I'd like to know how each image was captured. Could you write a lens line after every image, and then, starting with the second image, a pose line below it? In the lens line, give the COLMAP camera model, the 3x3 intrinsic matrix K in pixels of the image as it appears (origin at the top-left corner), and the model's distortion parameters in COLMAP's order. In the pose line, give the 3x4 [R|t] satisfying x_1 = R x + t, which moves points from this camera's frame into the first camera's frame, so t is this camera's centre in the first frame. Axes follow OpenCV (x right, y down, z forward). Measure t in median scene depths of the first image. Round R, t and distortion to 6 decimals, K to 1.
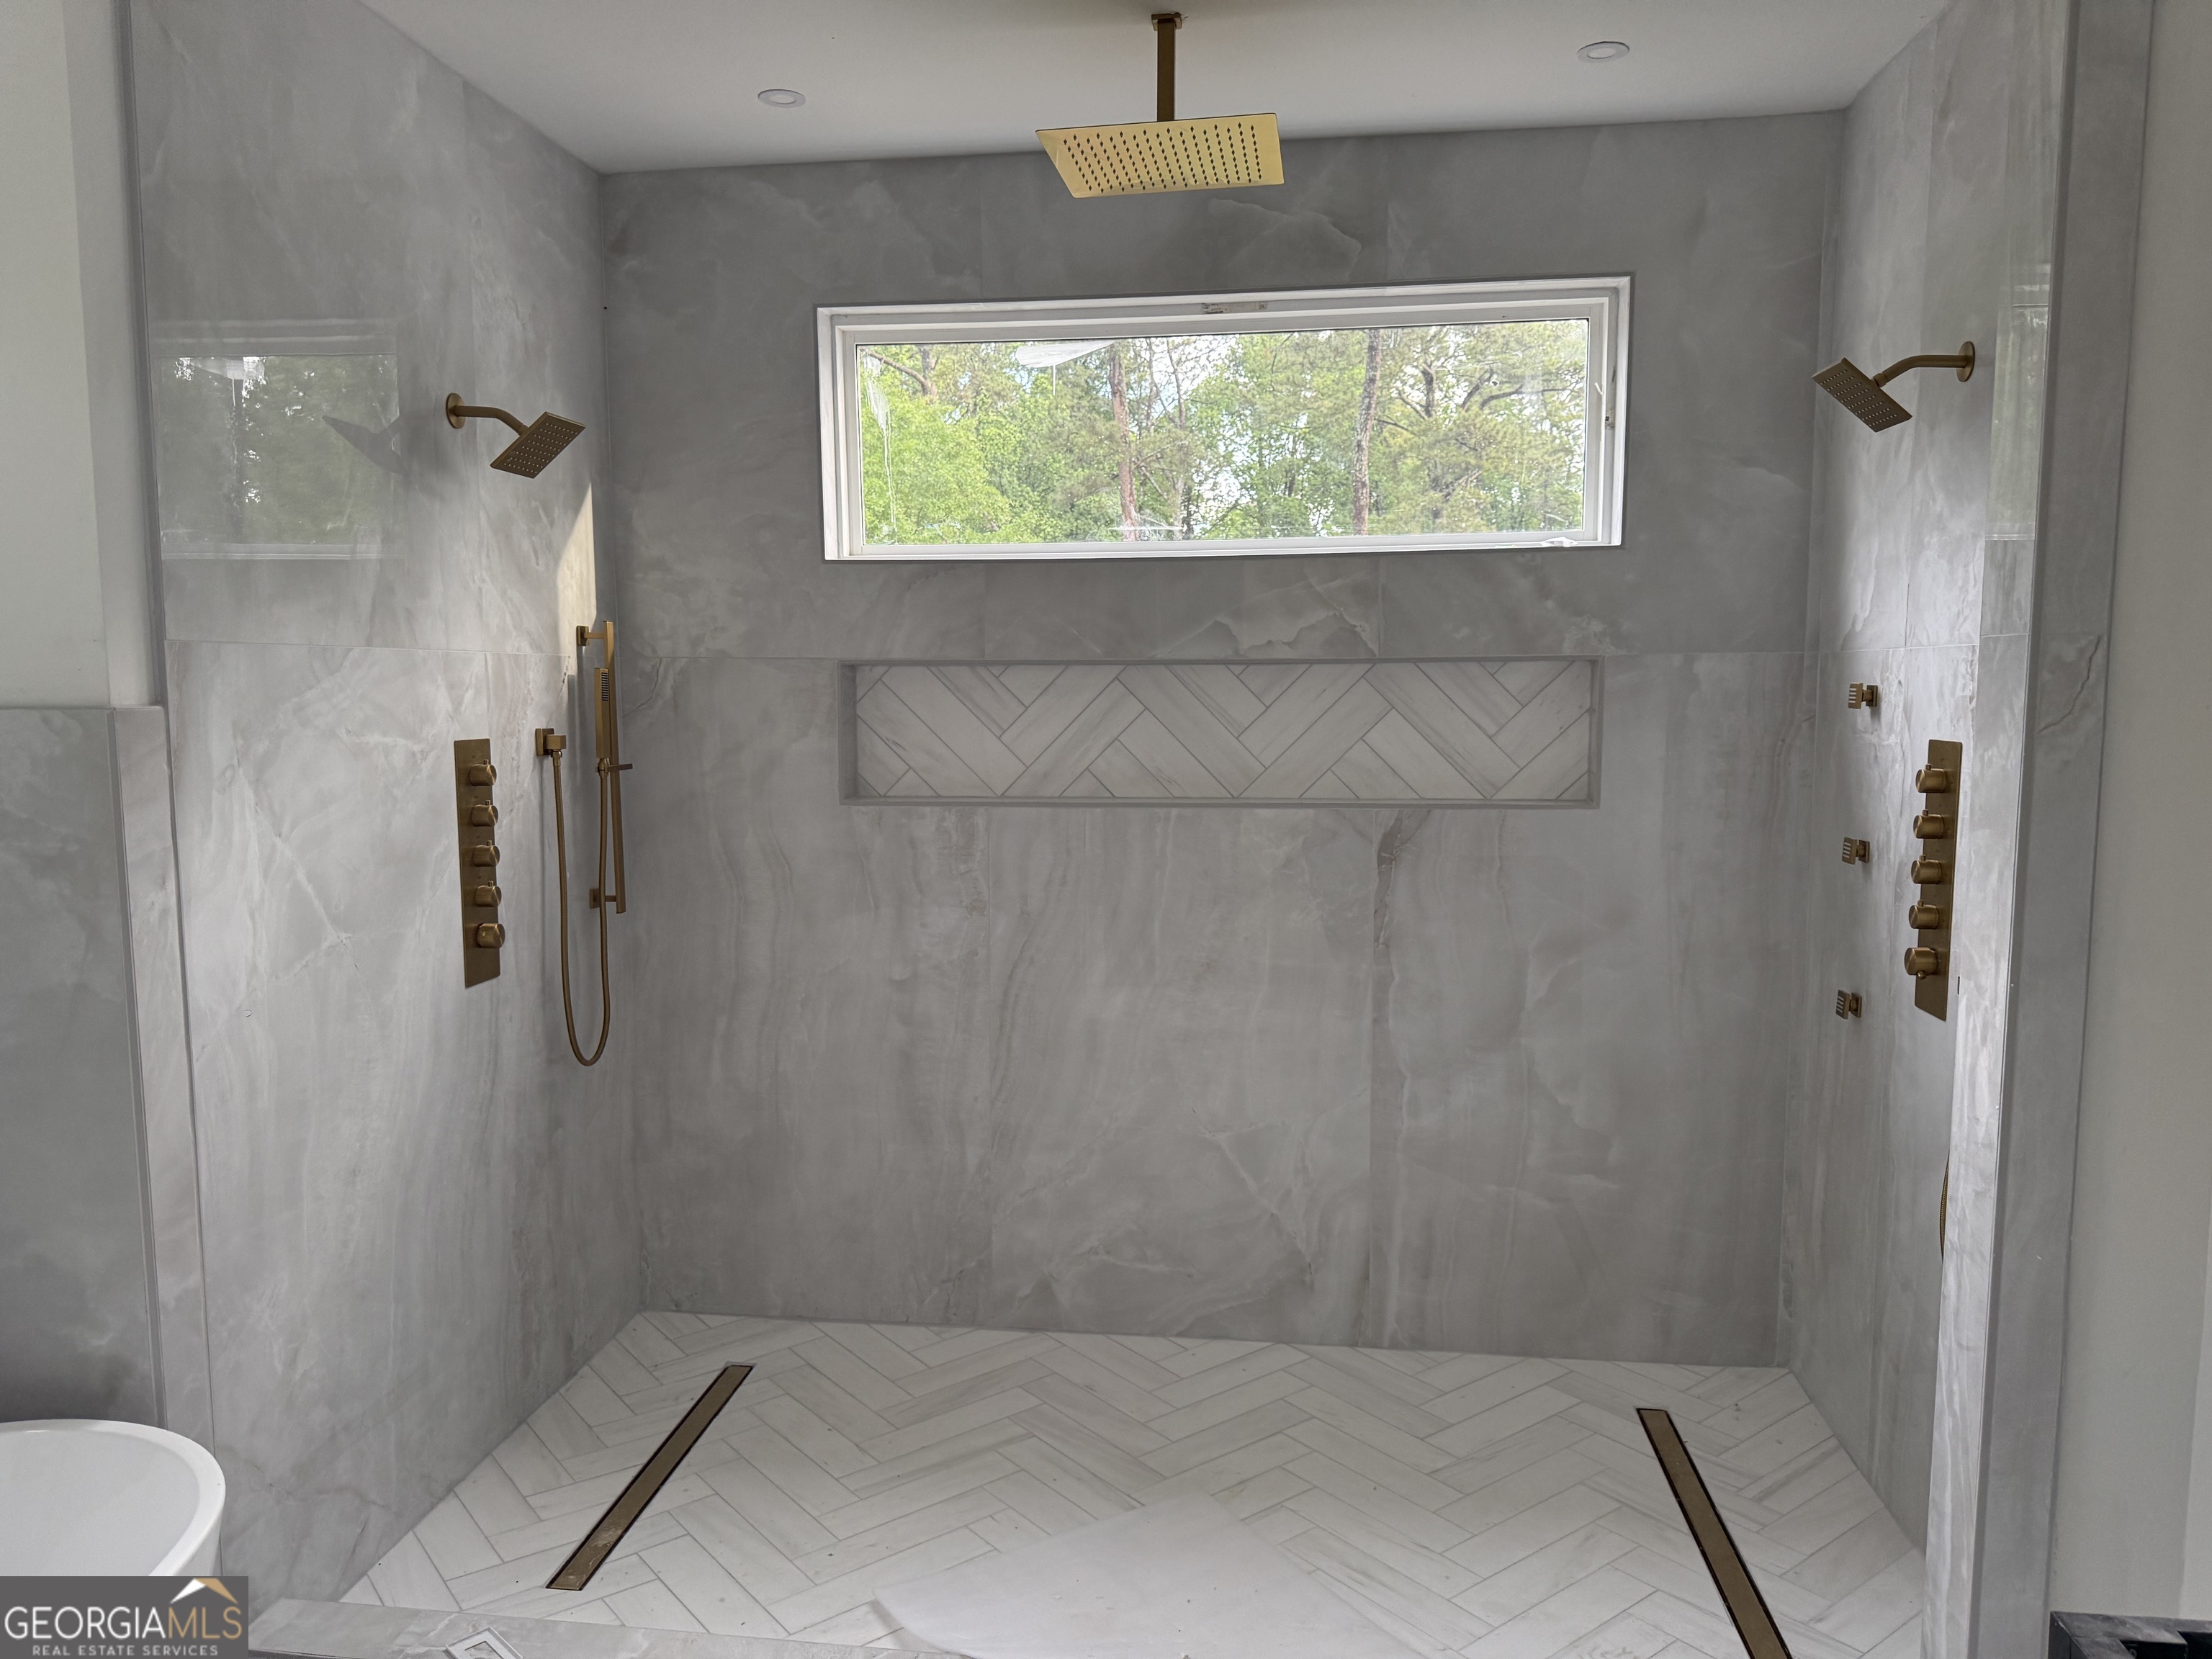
lens RADIAL K [[1564.8, 0, 1107.4], [0, 1564.8, 839.8], [0, 0, 1]] dist [0.079412, -0.110258]
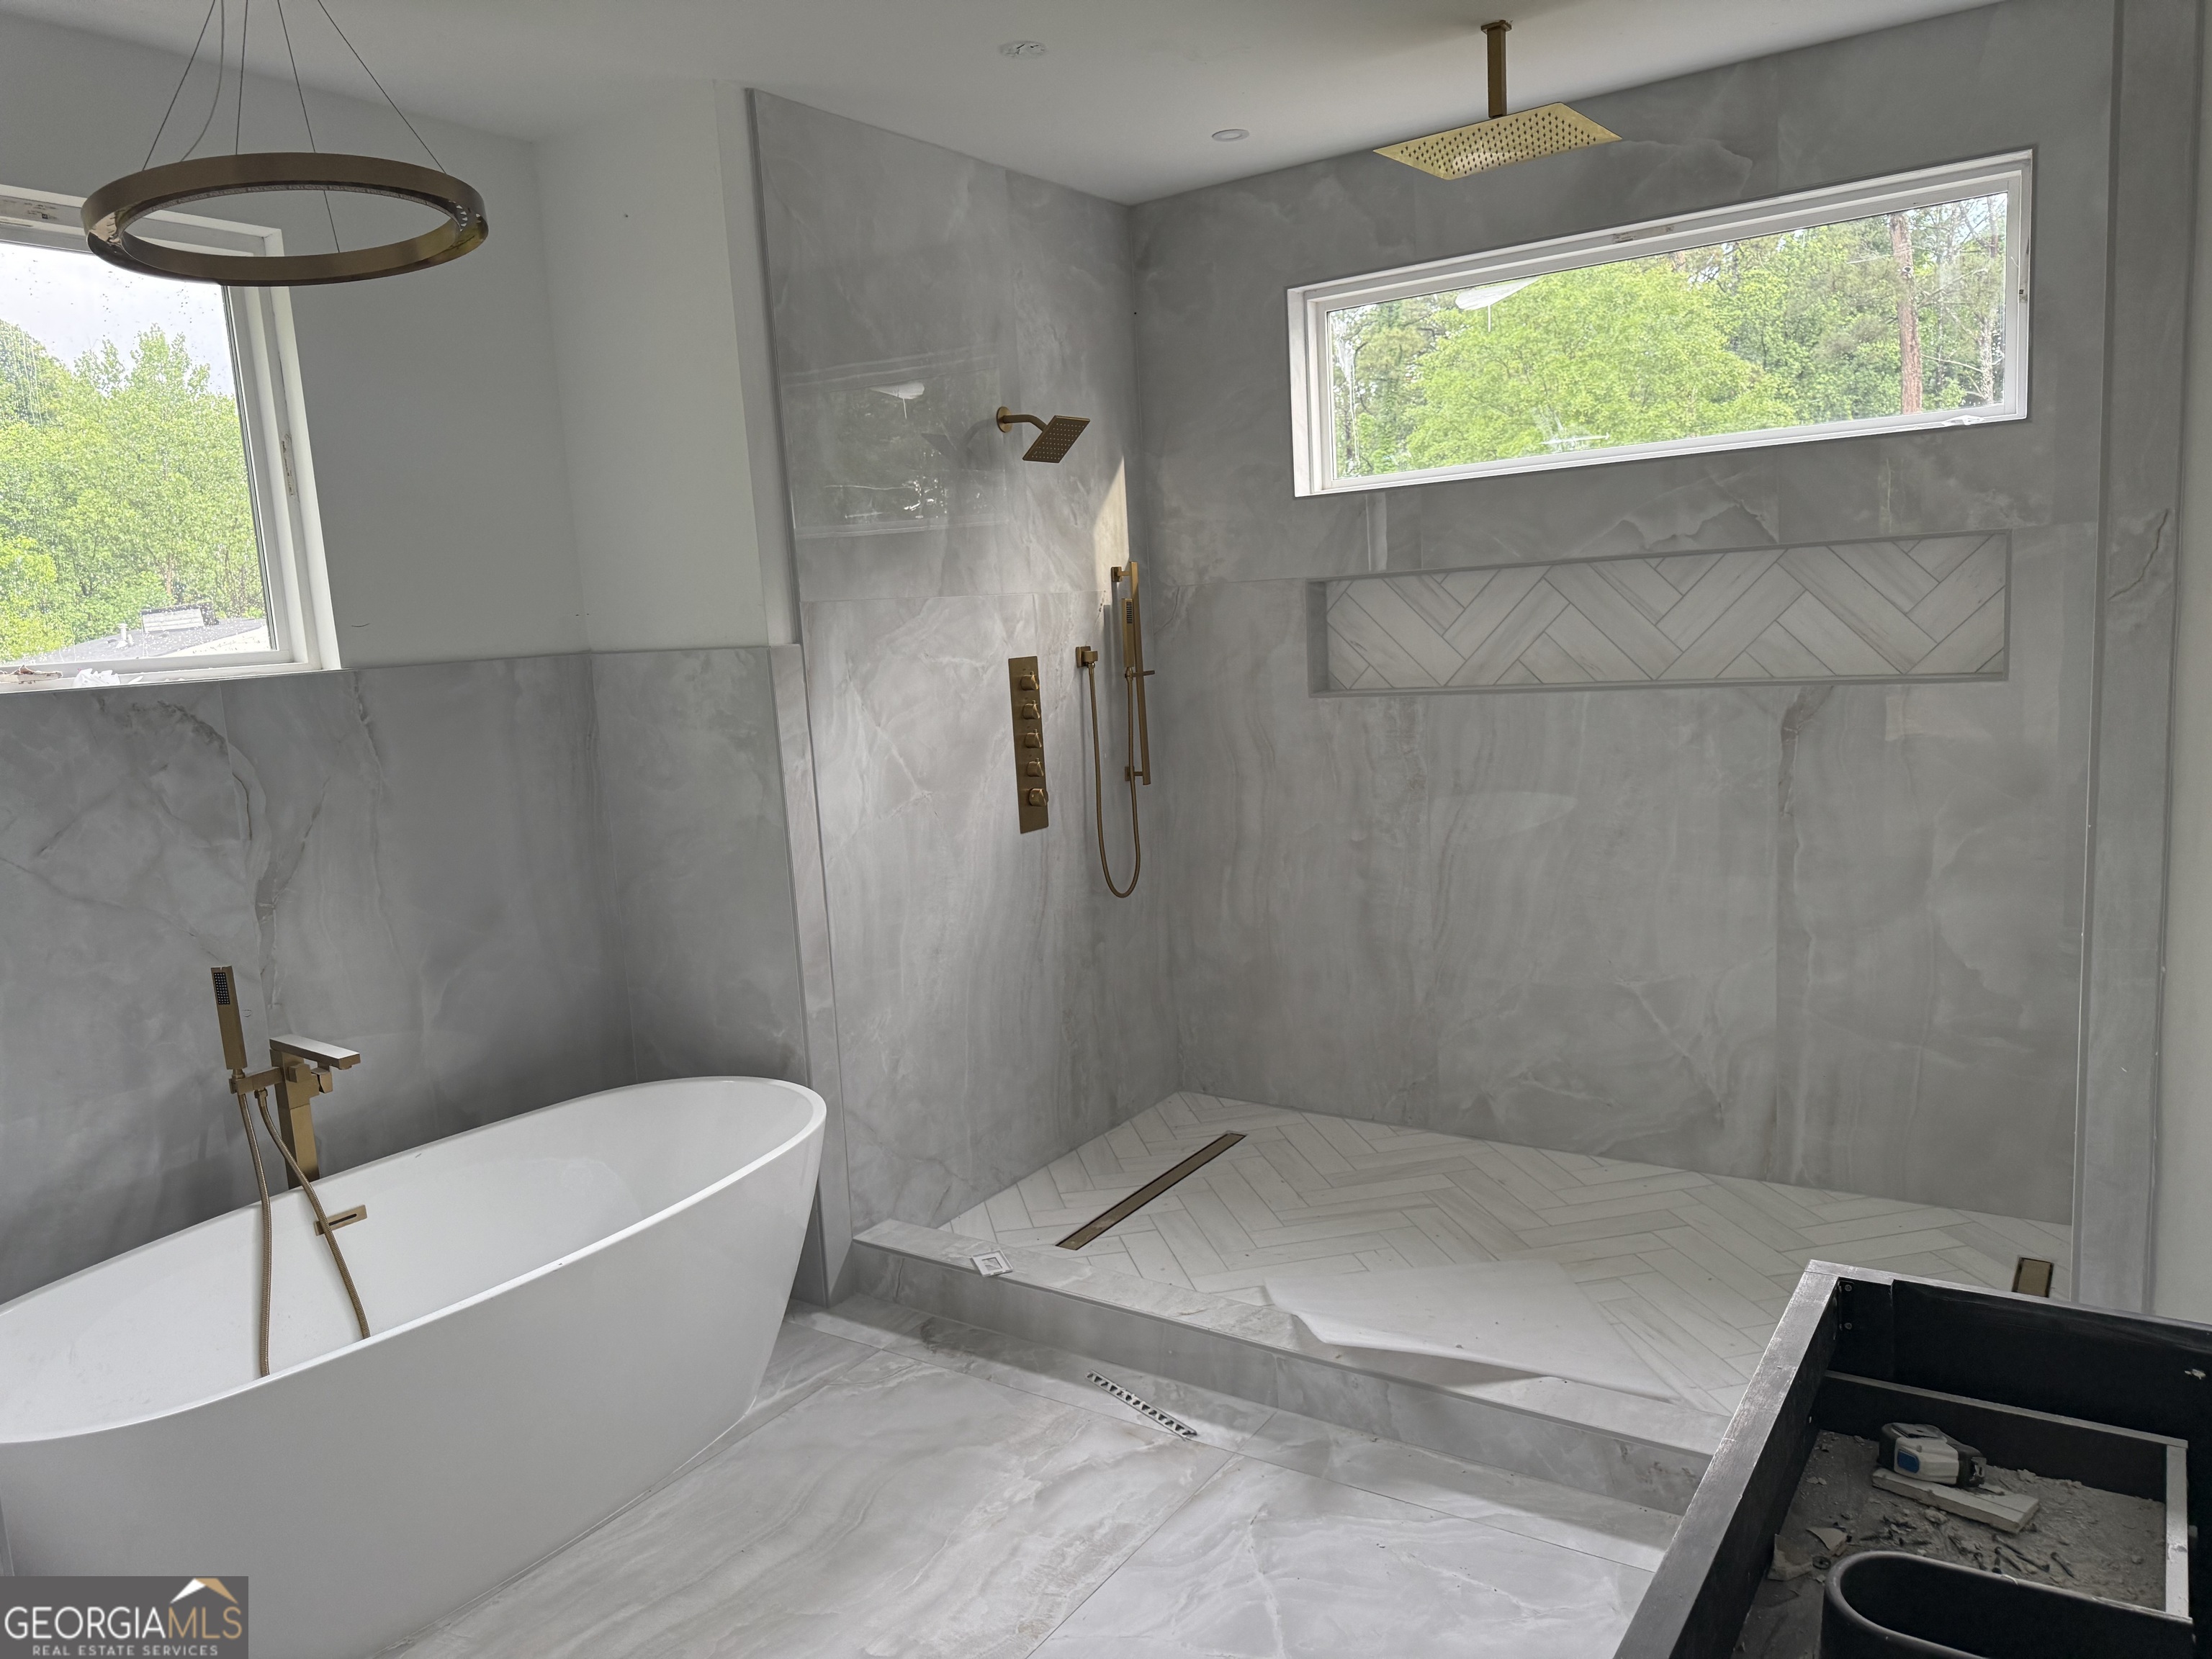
lens RADIAL K [[1564.8, 0, 1093.7], [0, 1564.8, 831.1], [0, 0, 1]] dist [0.079412, -0.110258]
pose [[0.888883, 0.013961, -0.457921, 0.259534], [0.012447, 0.998431, 0.054601, 0.014204], [0.457965, -0.054234, 0.887314, -0.184584]]
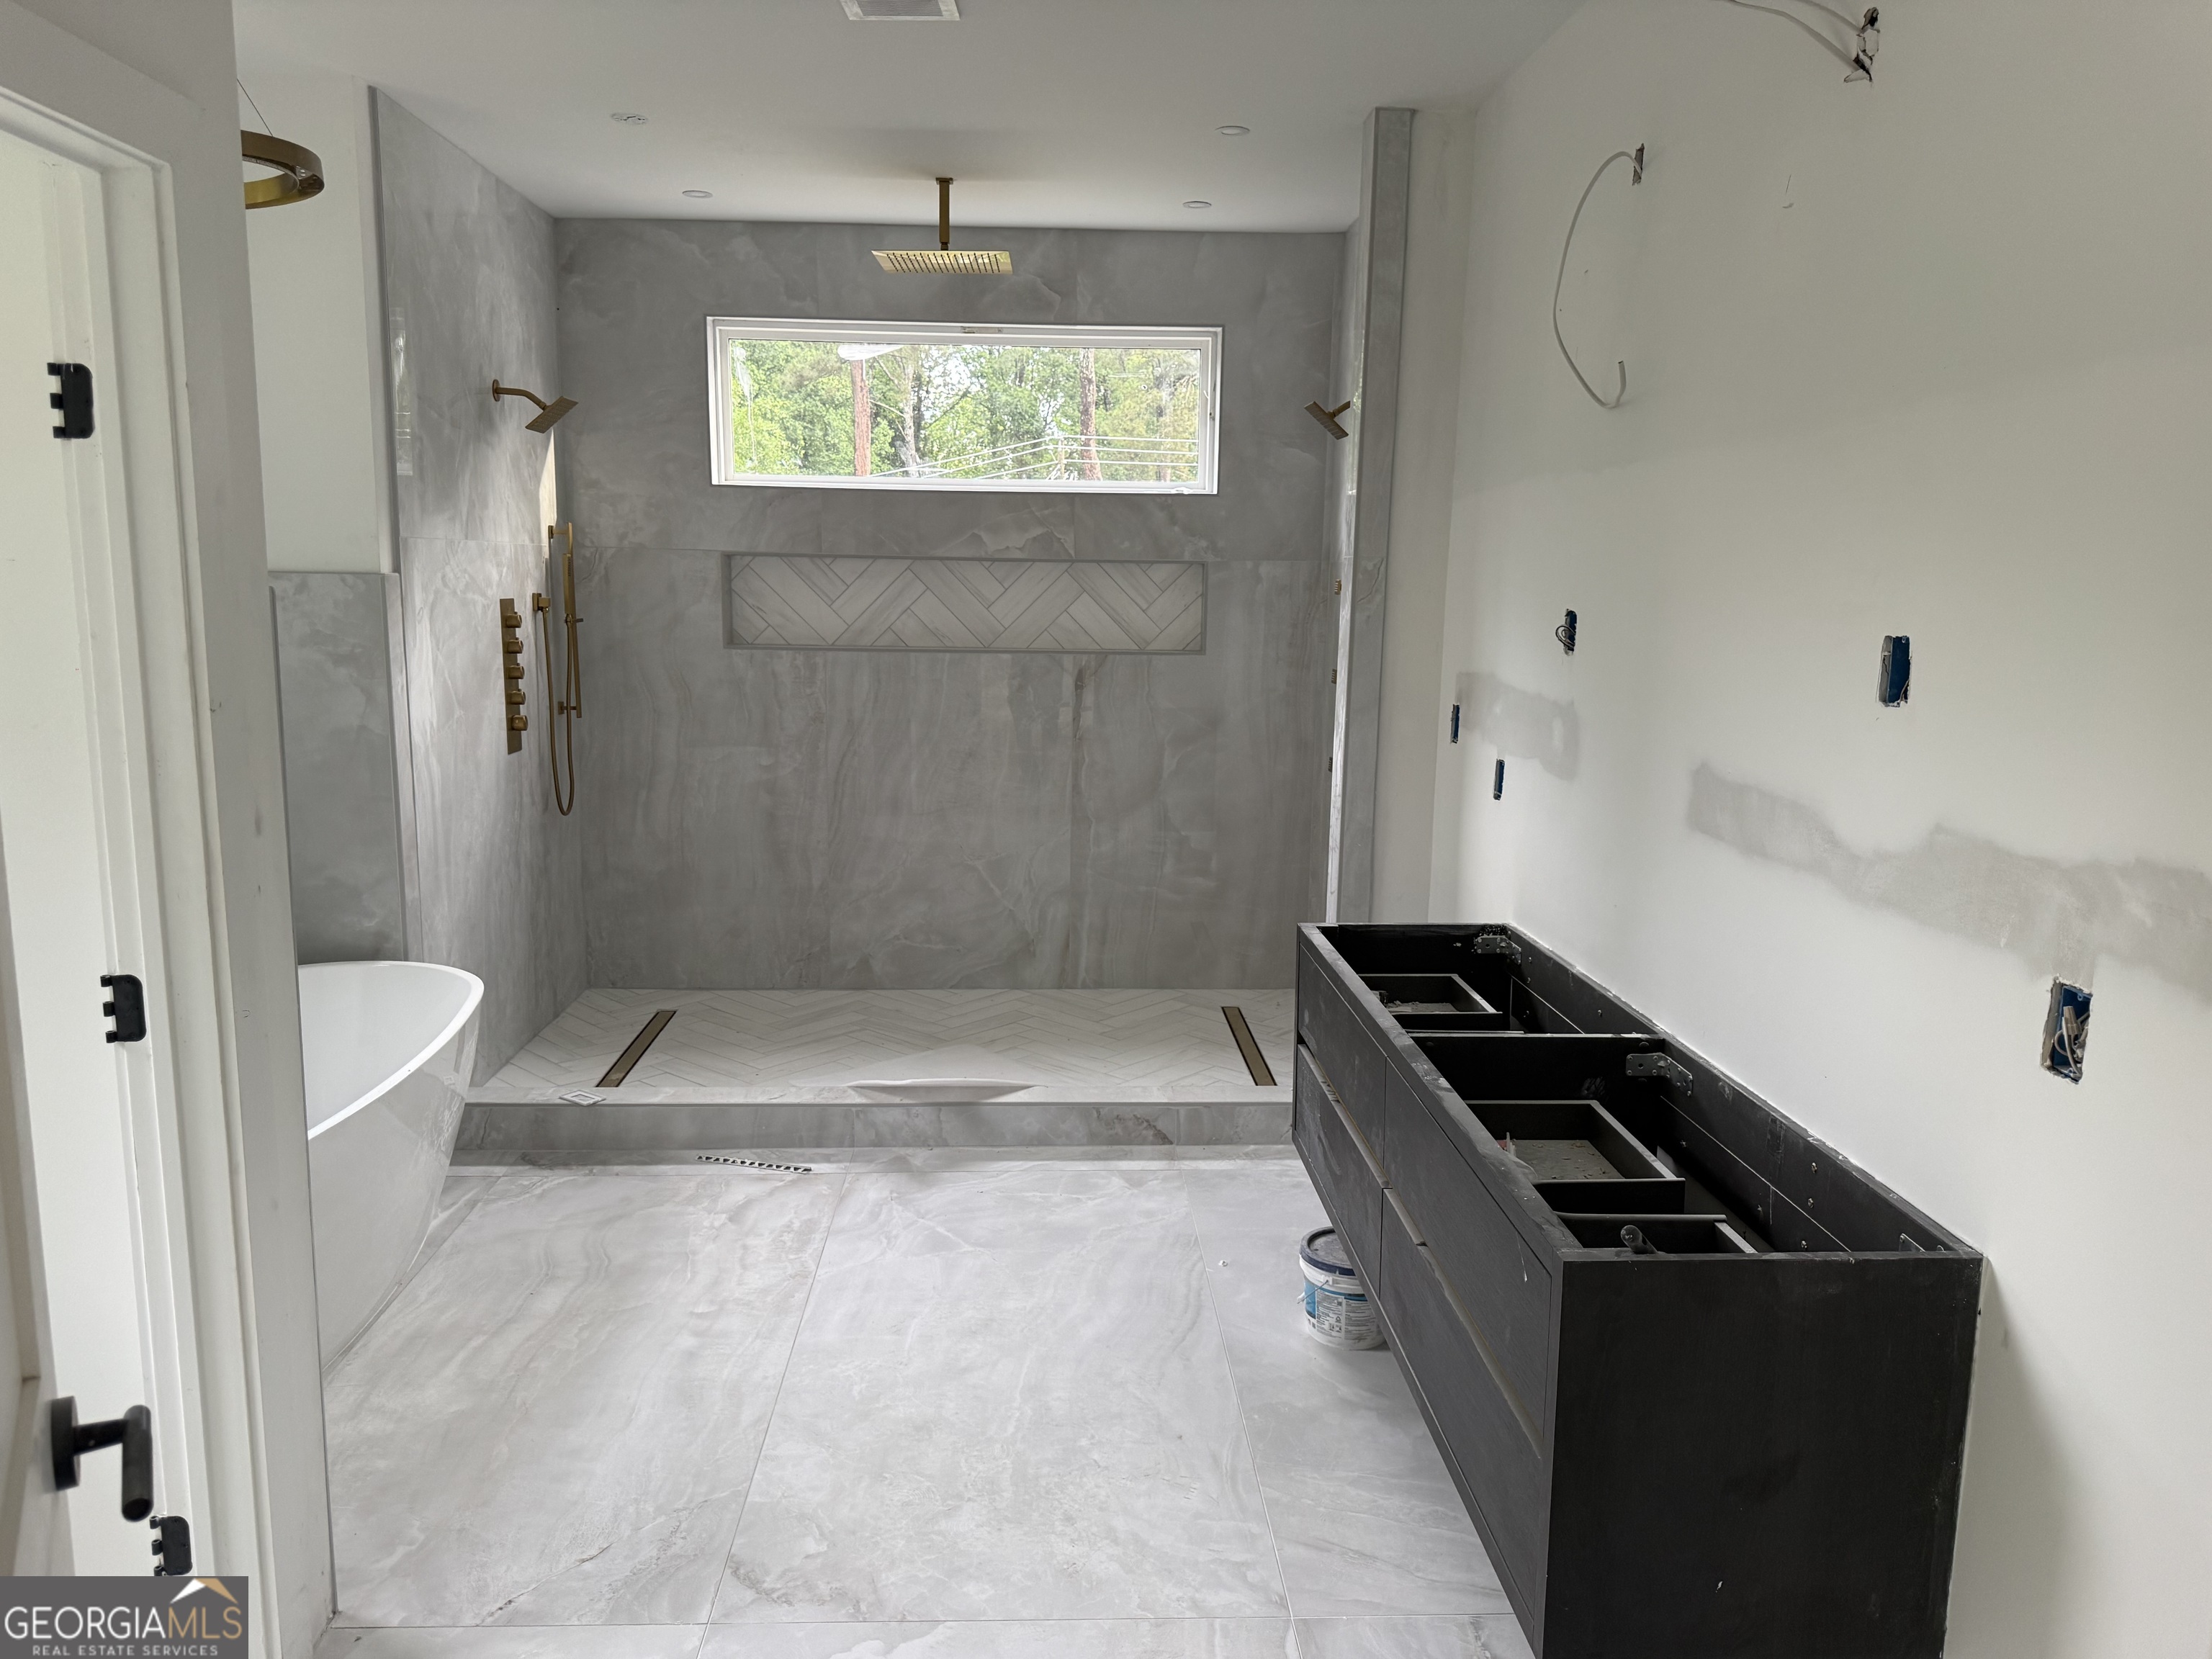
lens RADIAL K [[1564.8, 0, 1112.9], [0, 1564.8, 846.5], [0, 0, 1]] dist [0.079412, -0.110258]
pose [[0.984972, -0.011836, 0.172308, -0.069565], [-0.000688, 0.997372, 0.072445, 0.062281], [-0.172713, -0.071474, 0.982376, -0.615107]]
